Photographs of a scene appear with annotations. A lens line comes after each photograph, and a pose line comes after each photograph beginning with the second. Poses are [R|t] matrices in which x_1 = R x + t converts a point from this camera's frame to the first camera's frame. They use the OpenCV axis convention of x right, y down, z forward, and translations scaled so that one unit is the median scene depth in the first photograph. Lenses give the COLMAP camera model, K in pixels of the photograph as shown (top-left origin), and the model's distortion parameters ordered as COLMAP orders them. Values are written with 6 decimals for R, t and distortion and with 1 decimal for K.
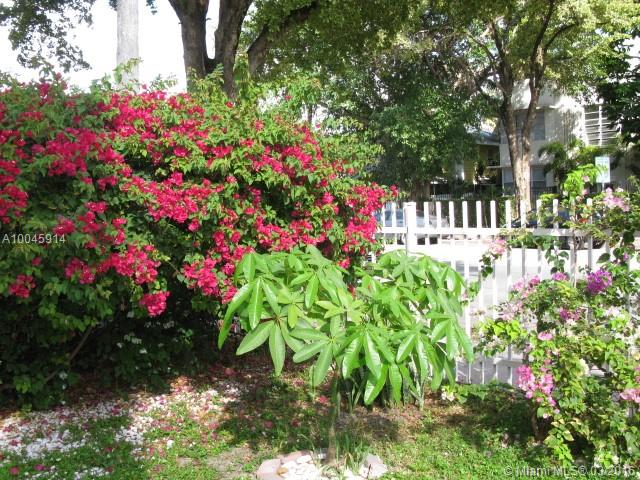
lens RADIAL K [[645.7, 0, 320.0], [0, 645.7, 240.0], [0, 0, 1]] dist [-0.194932, 0.202282]
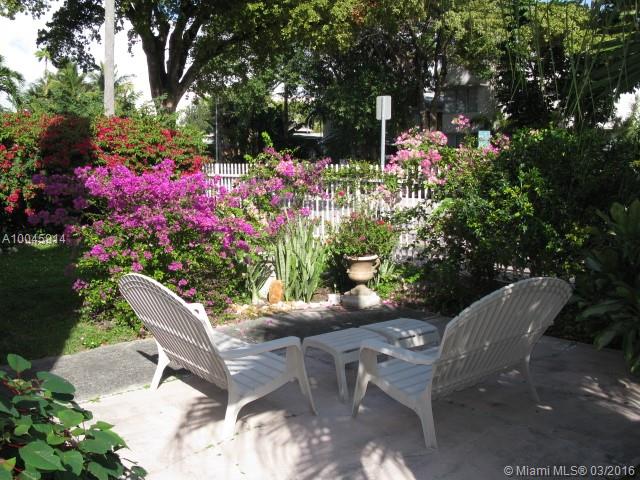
lens RADIAL K [[645.7, 0, 320.0], [0, 645.7, 240.0], [0, 0, 1]] dist [-0.194932, 0.202282]
pose [[0.999178, 0.030590, -0.026600, 0.229407], [-0.028627, 0.997044, 0.071294, 0.017904], [0.028702, -0.070474, 0.997101, -0.551080]]
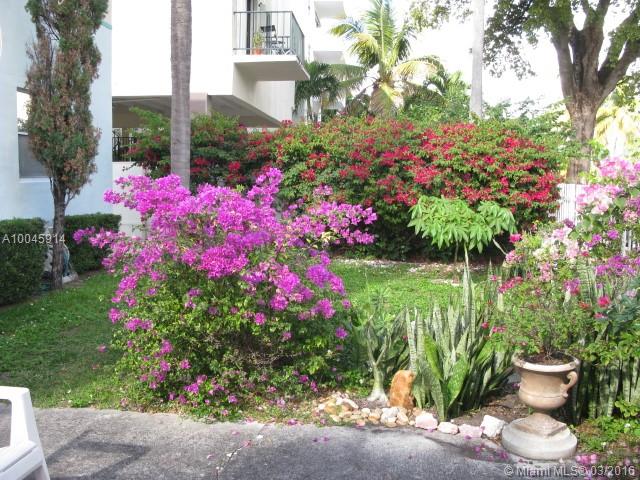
lens RADIAL K [[645.7, 0, 320.0], [0, 645.7, 240.0], [0, 0, 1]] dist [-0.194932, 0.202282]
pose [[0.667466, 0.114614, -0.735767, 0.374771], [-0.076421, 0.993410, 0.085422, 0.001397], [0.740708, -0.000788, 0.671826, -0.279915]]
